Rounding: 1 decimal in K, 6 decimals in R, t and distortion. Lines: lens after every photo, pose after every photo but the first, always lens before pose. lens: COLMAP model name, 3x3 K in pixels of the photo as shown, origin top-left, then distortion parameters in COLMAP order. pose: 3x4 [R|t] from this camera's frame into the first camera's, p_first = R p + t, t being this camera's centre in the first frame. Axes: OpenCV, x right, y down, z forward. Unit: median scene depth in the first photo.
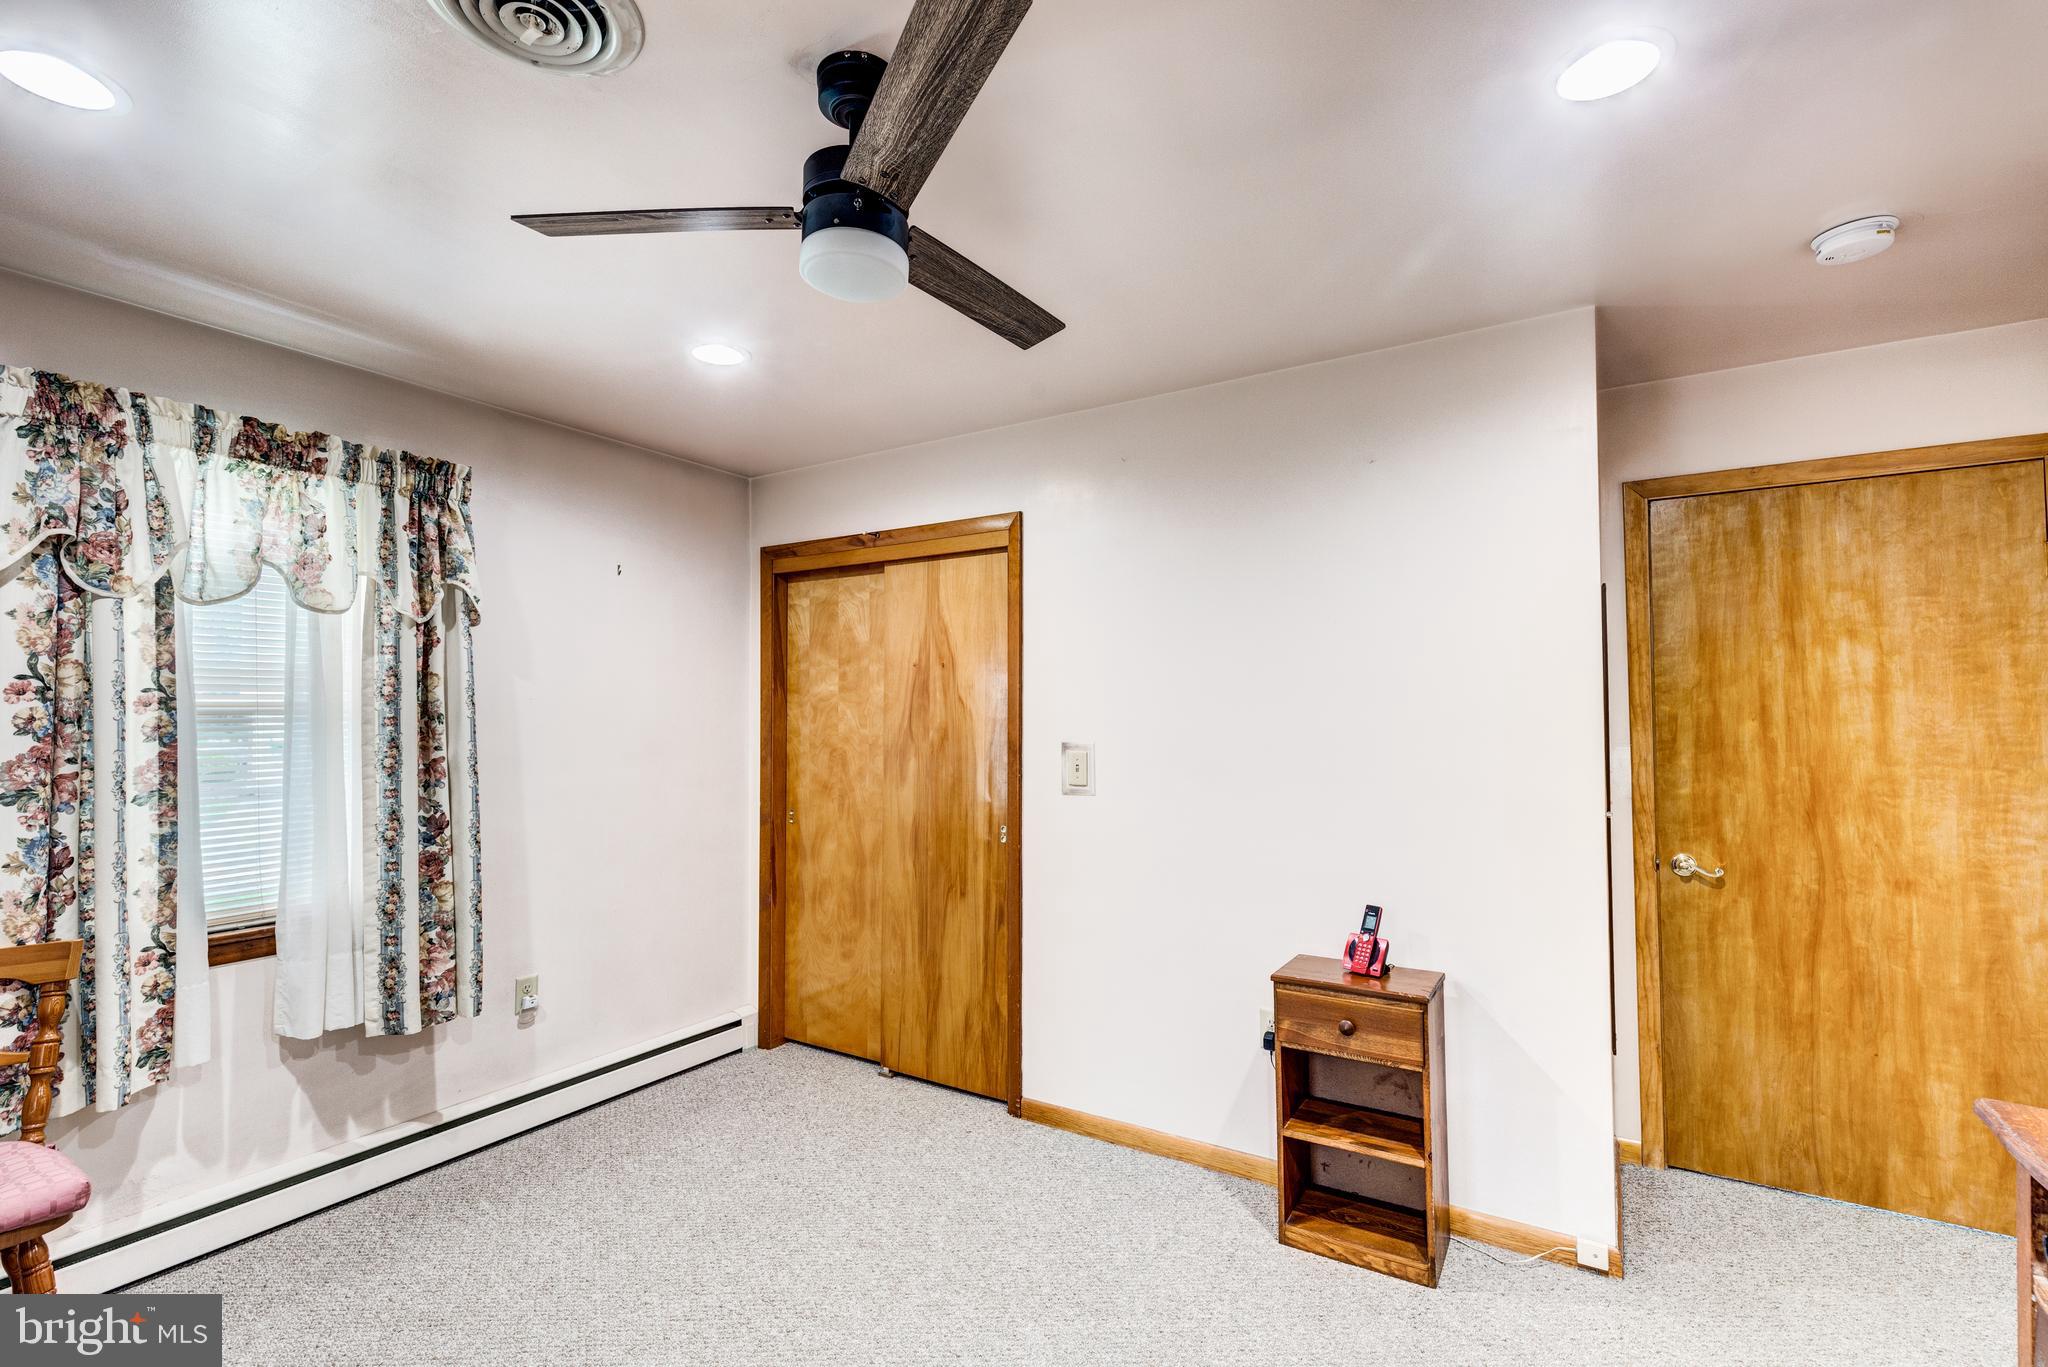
lens RADIAL K [[925.3, 0, 1034.3], [0, 925.3, 692.6], [0, 0, 1]] dist [0.002341, -0.000554]
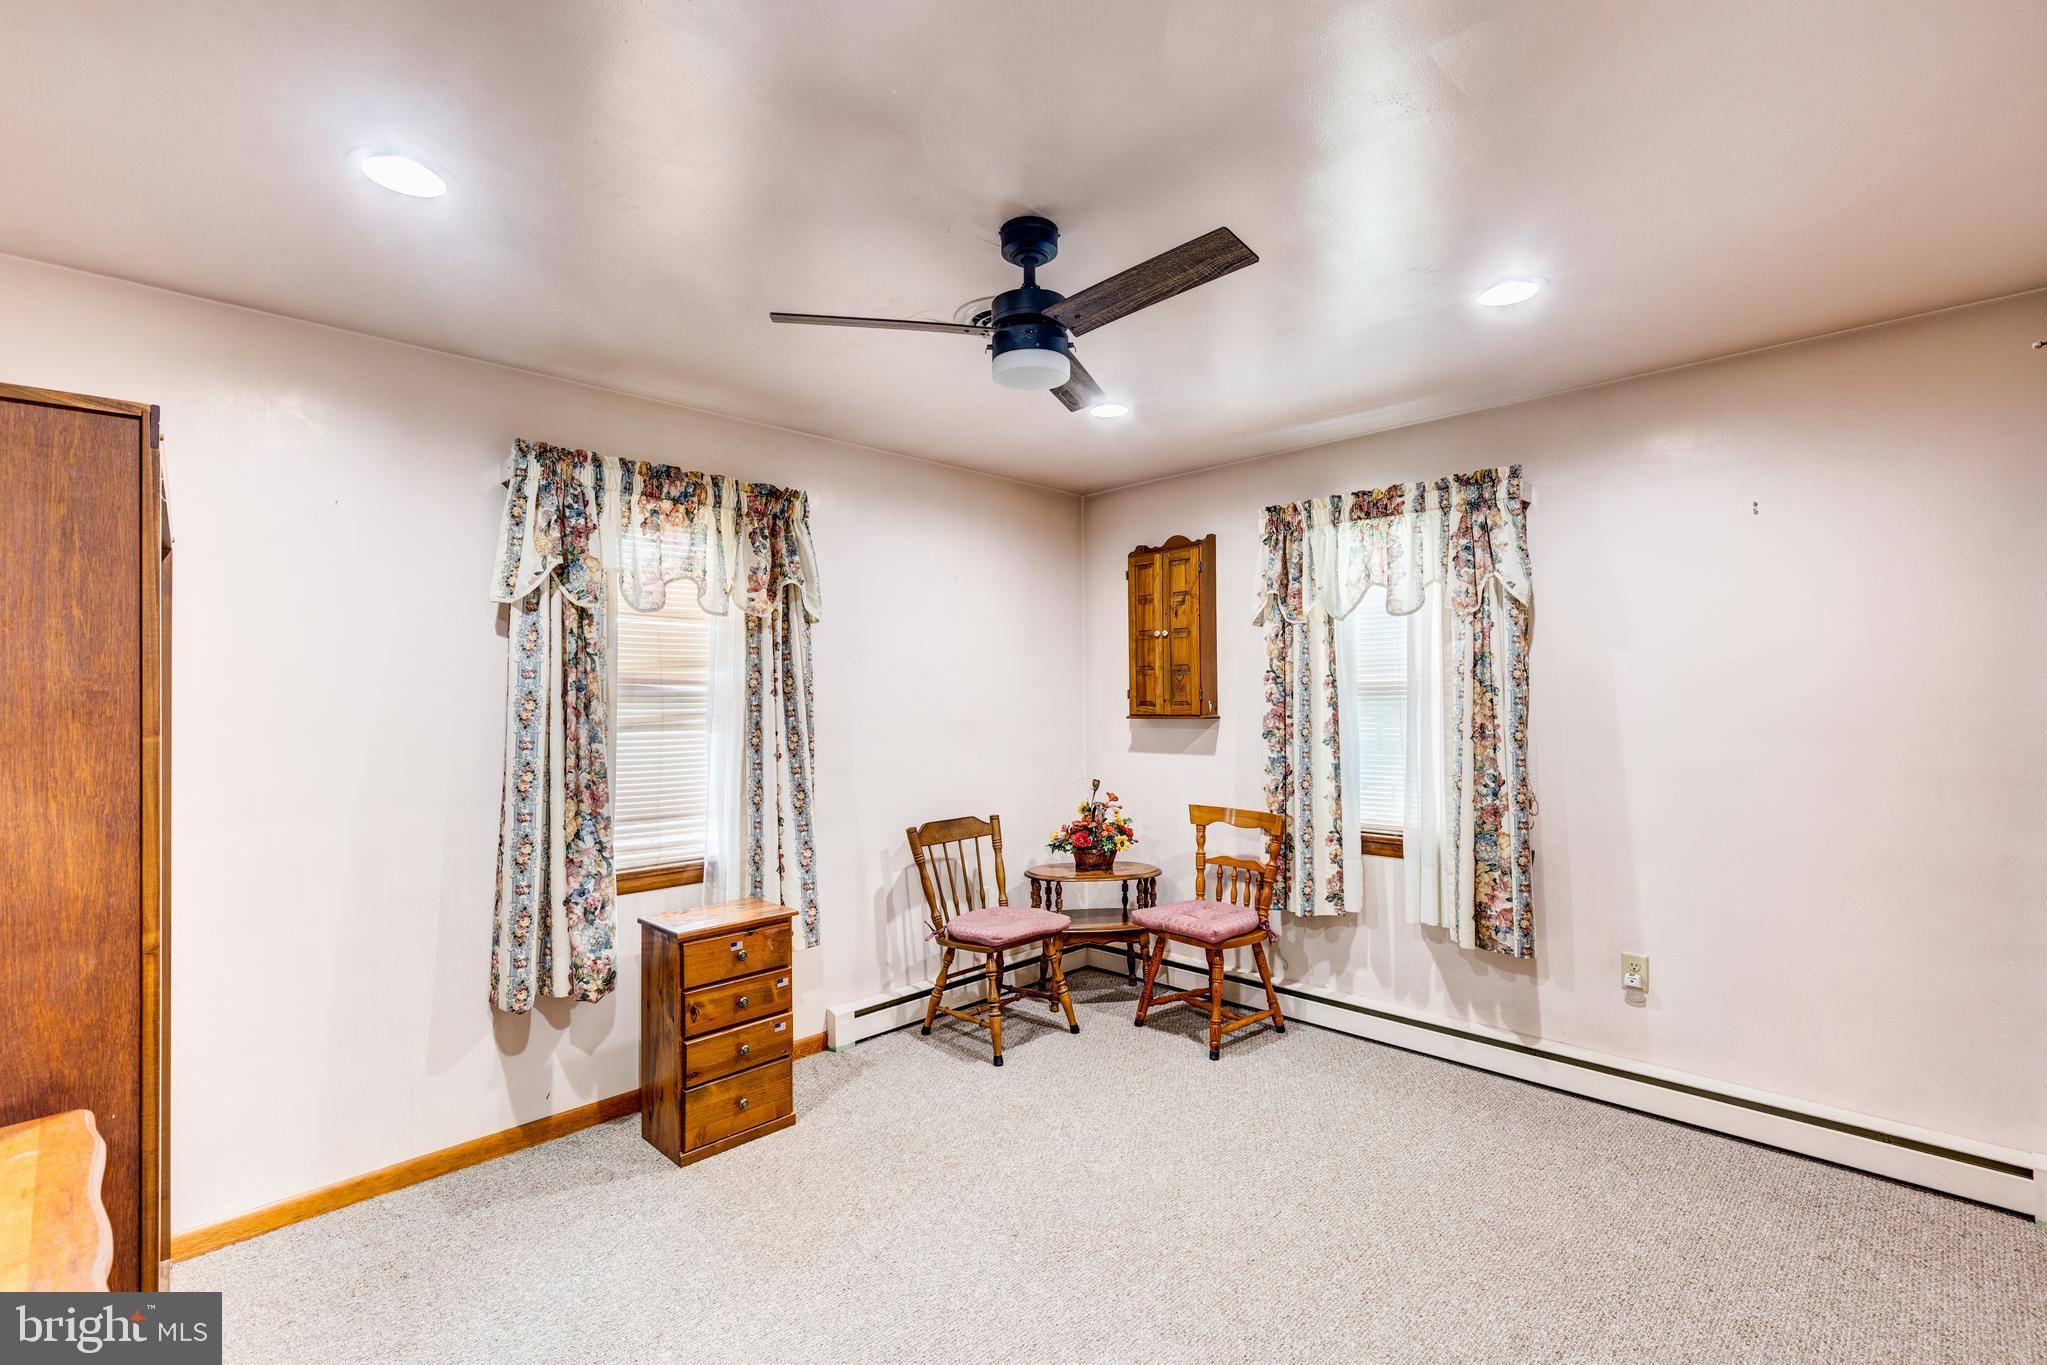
lens RADIAL K [[924.8, 0, 1033.8], [0, 924.8, 691.6], [0, 0, 1]] dist [0.002341, -0.000554]
pose [[-0.232537, -0.001973, -0.972585, 0.711907], [0.036657, 0.999270, -0.010792, 0.022425], [0.971896, -0.038162, -0.232295, 0.806825]]
